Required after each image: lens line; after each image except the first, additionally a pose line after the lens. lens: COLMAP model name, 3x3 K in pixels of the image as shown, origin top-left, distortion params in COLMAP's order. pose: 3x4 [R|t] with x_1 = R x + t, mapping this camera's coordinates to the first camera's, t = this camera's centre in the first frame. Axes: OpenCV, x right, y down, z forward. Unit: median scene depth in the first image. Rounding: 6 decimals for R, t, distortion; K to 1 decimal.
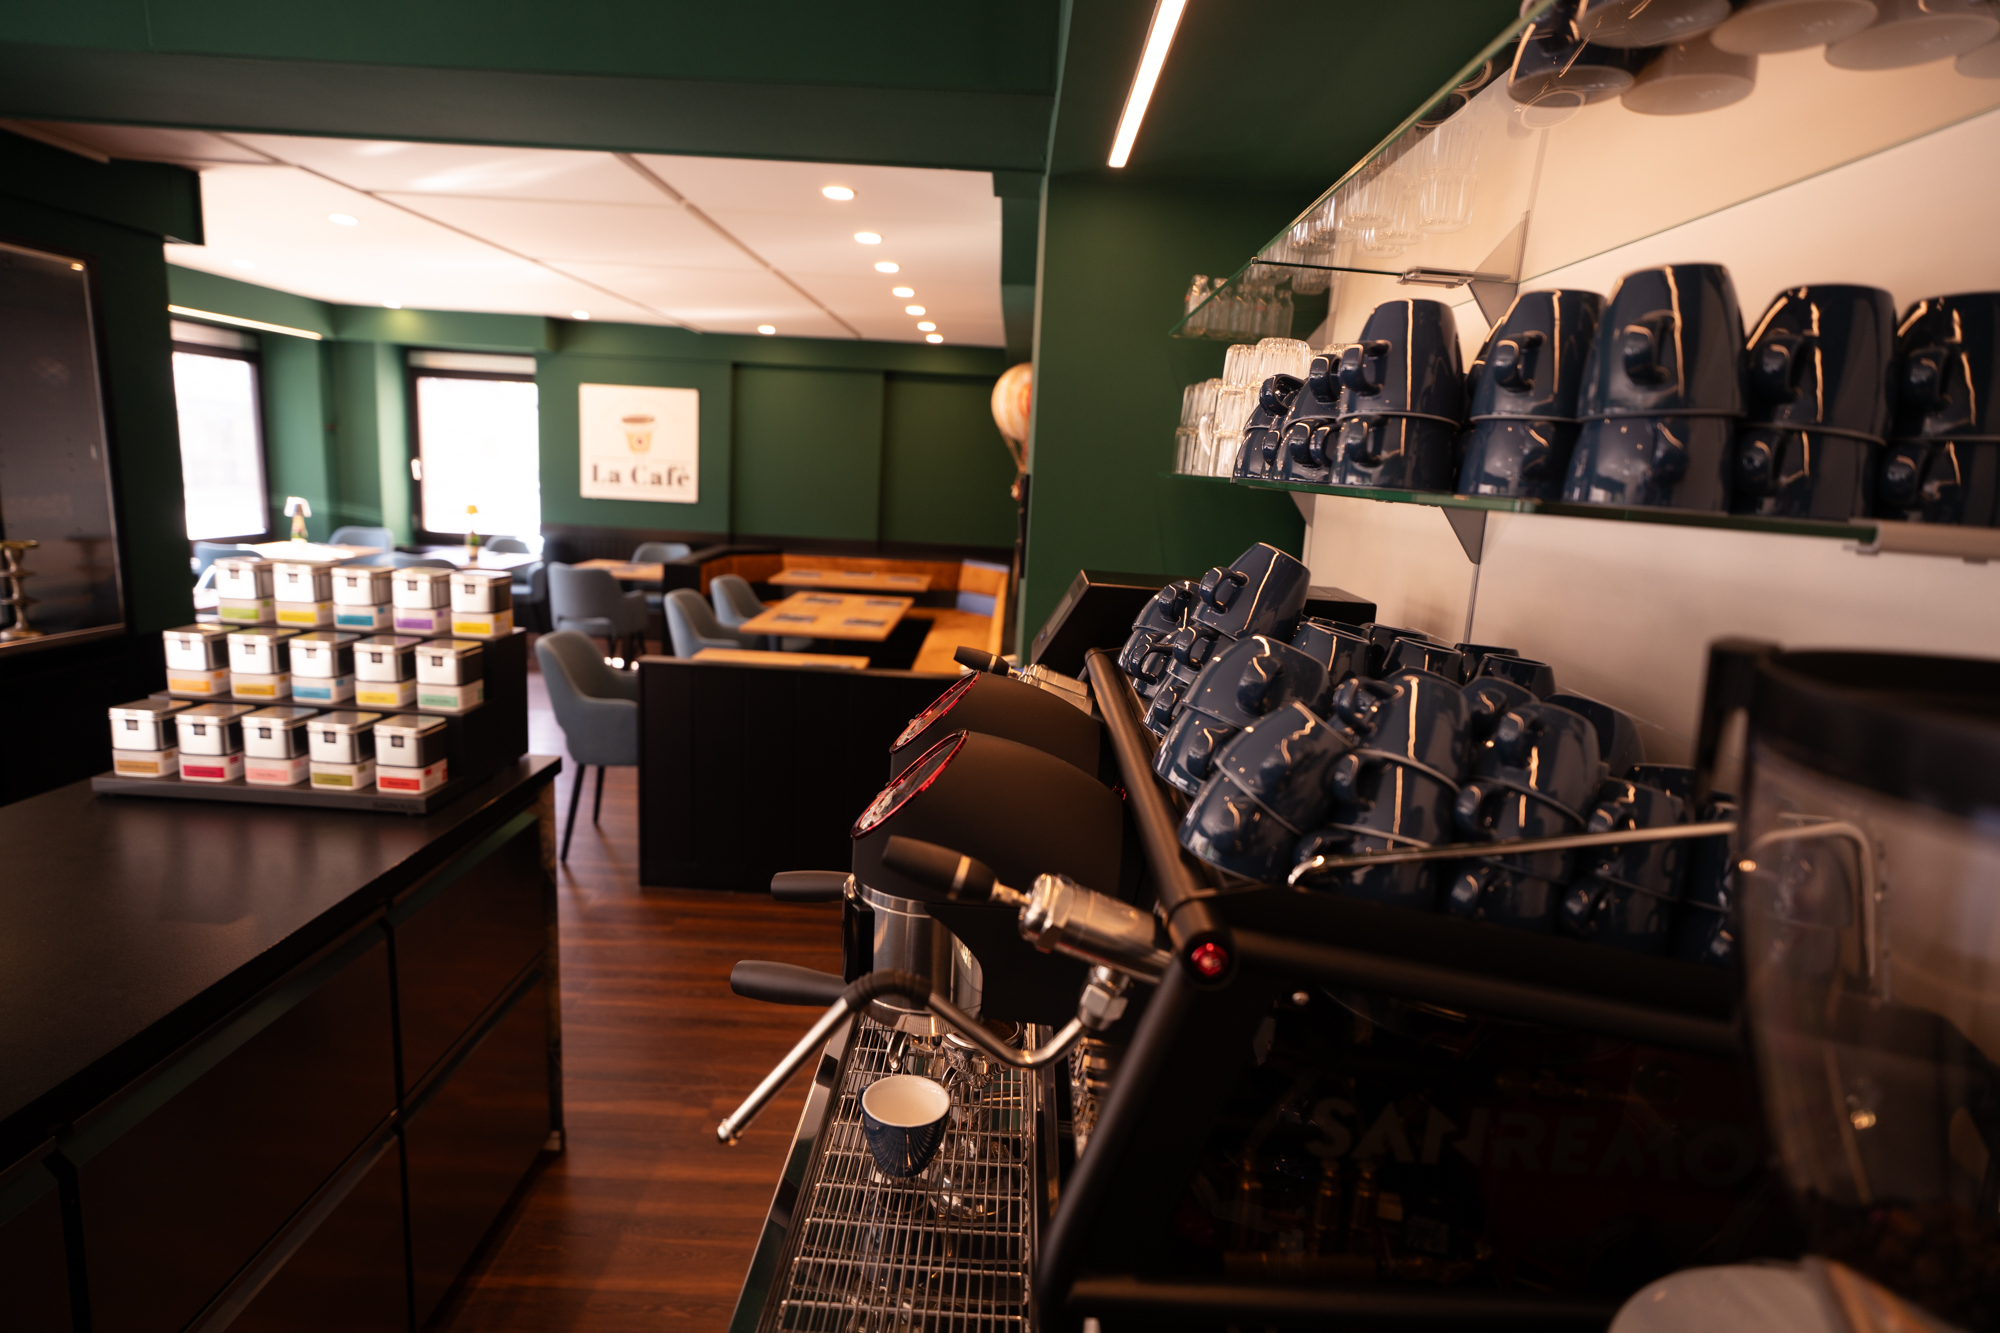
lens RADIAL K [[1063.3, 0, 984.6], [0, 1063.3, 655.7], [0, 0, 1]] dist [-0.024110, 0.003895]
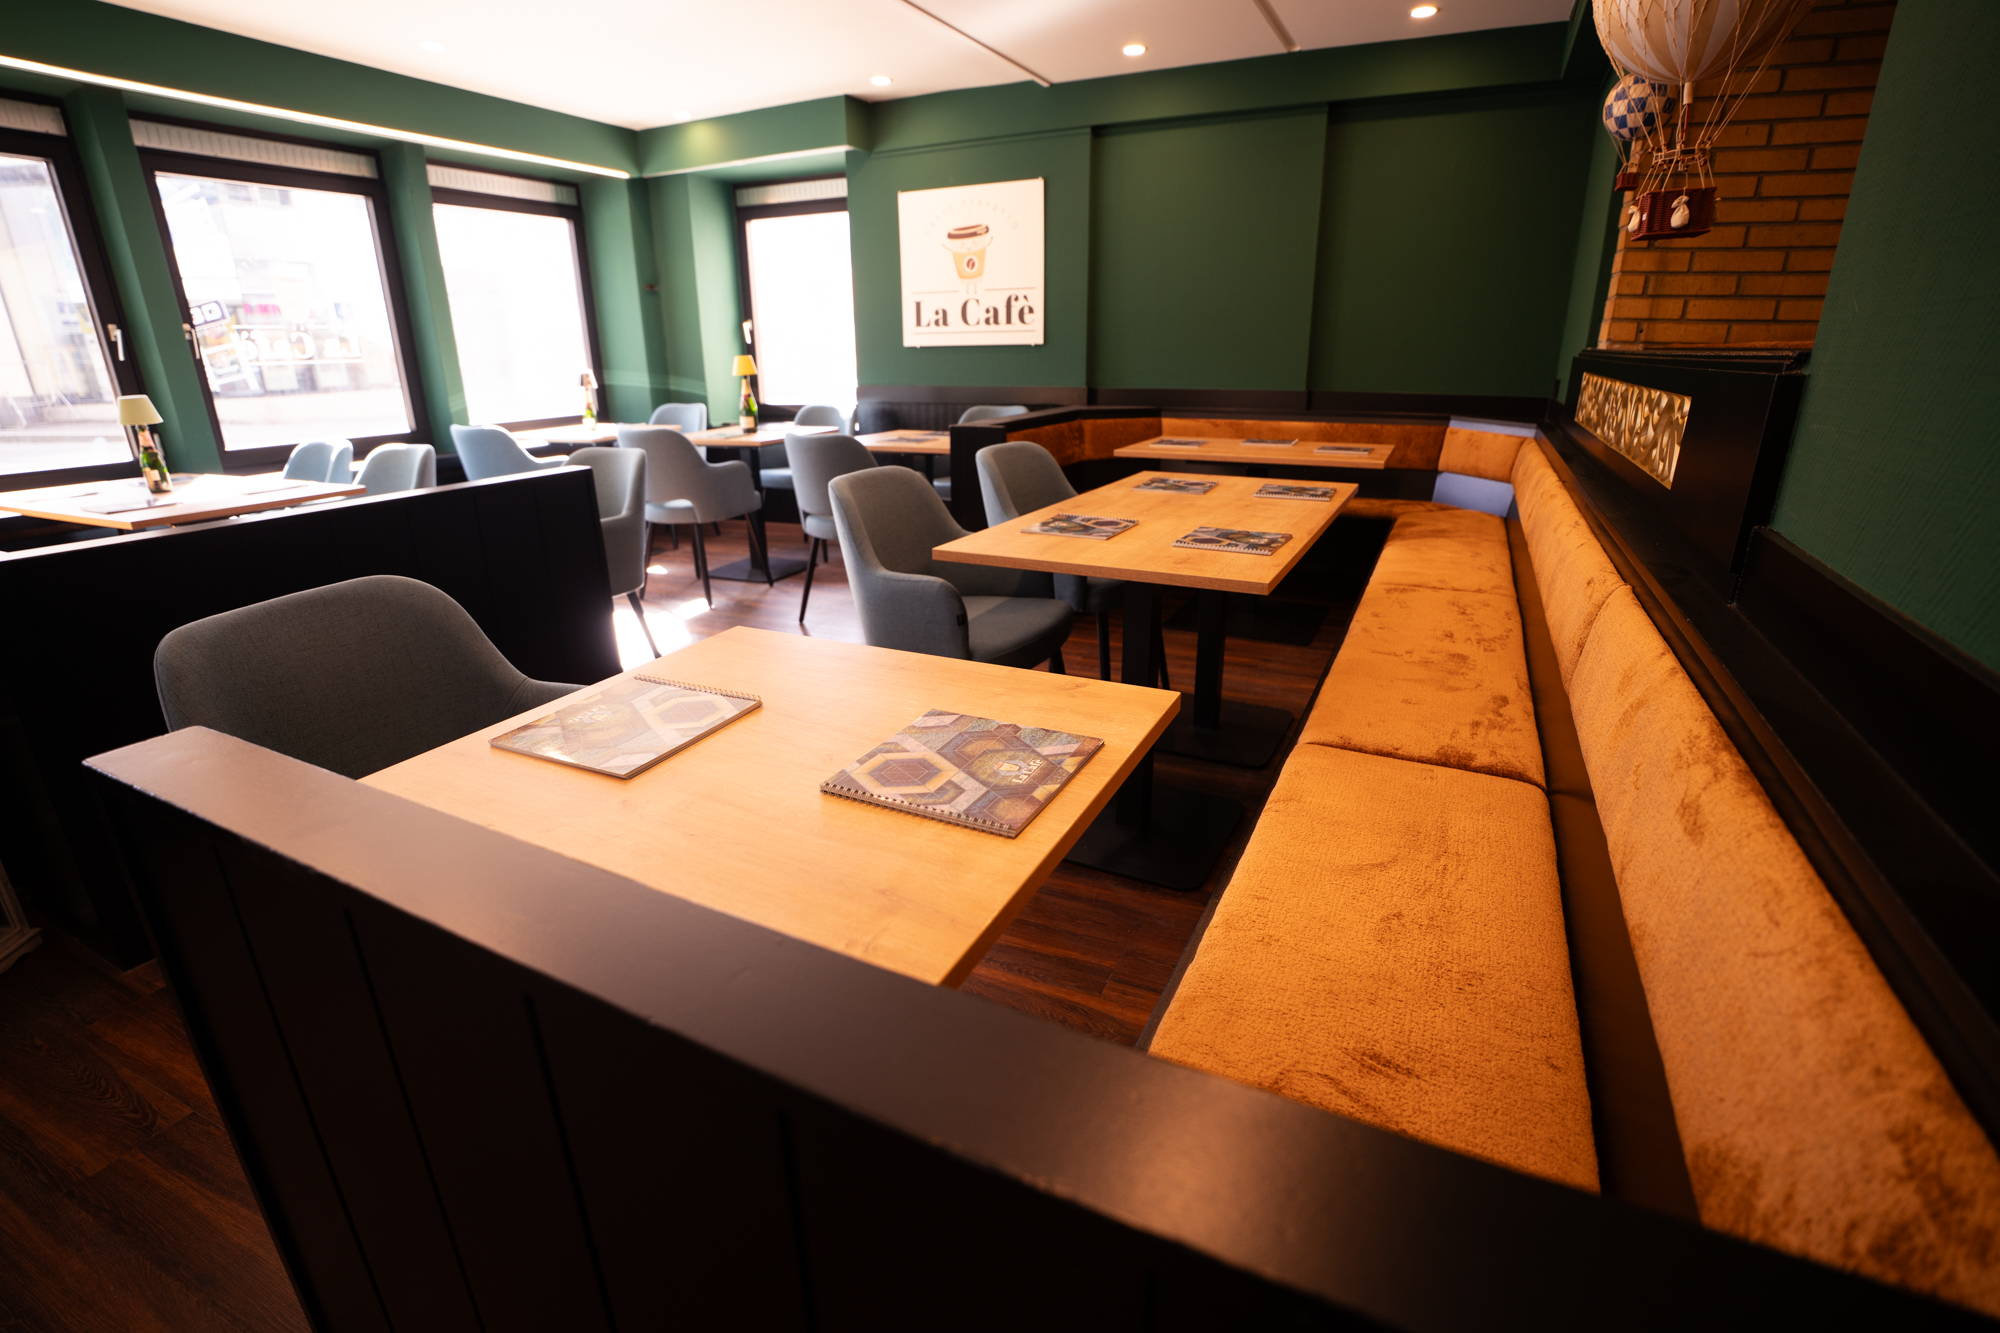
lens RADIAL K [[939.6, 0, 996.6], [0, 939.6, 669.0], [0, 0, 1]] dist [-0.054608, 0.009976]
pose [[0.905965, 0.075669, -0.416534, -0.106770], [-0.015447, 0.989150, 0.146095, -0.095372], [0.423070, -0.125923, 0.897304, 1.761782]]
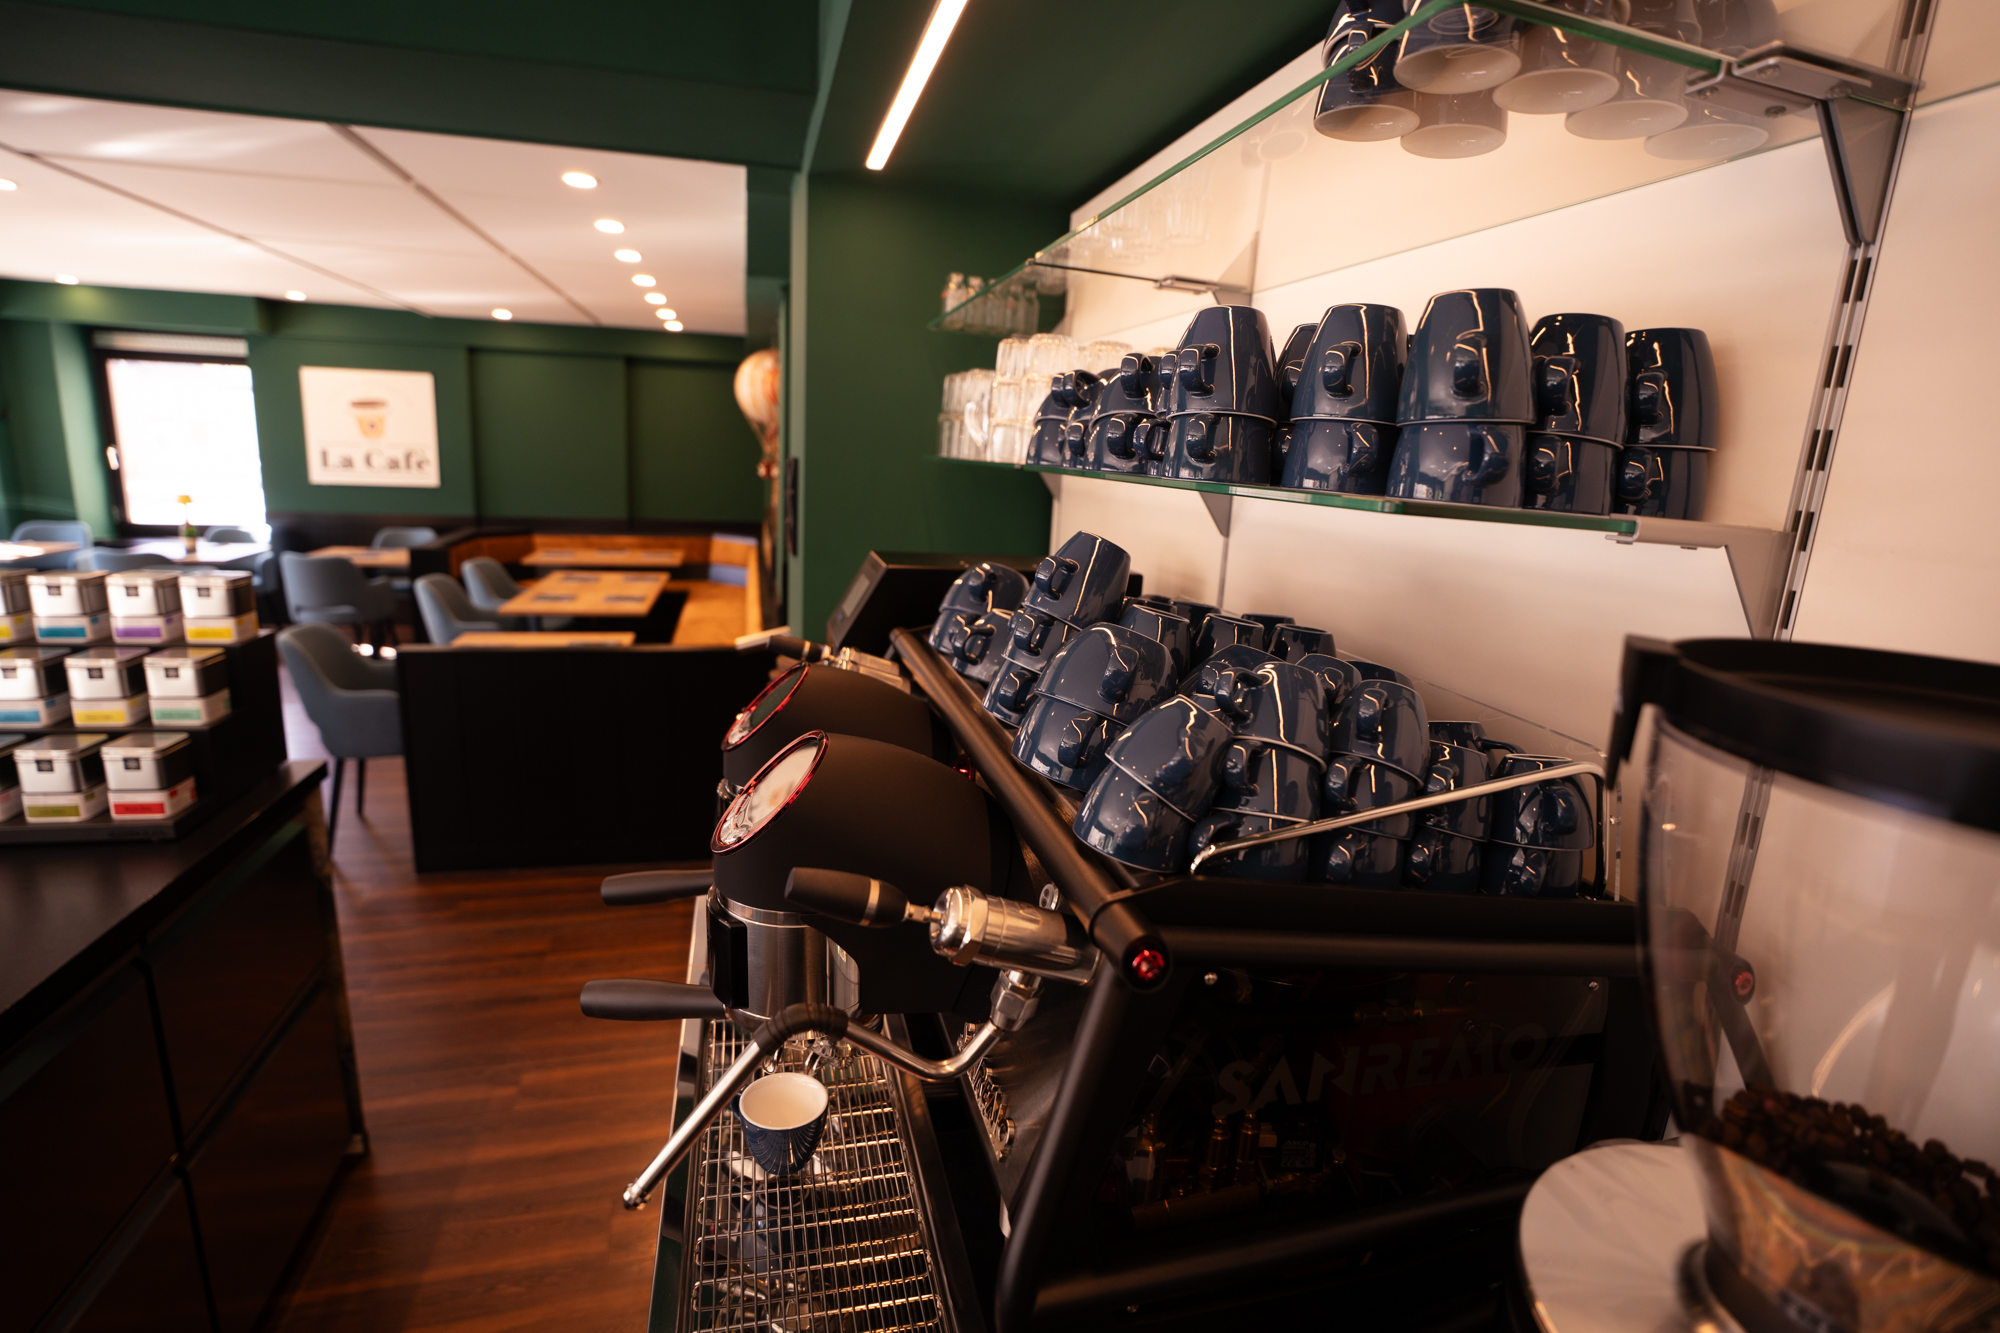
lens RADIAL K [[939.6, 0, 991.1], [0, 939.6, 662.5], [0, 0, 1]] dist [-0.054608, 0.009976]
pose [[0.962277, -0.063599, 0.264535, -0.035502], [0.049617, 0.997011, 0.059213, -0.014513], [-0.267510, -0.043854, 0.962557, 0.046551]]
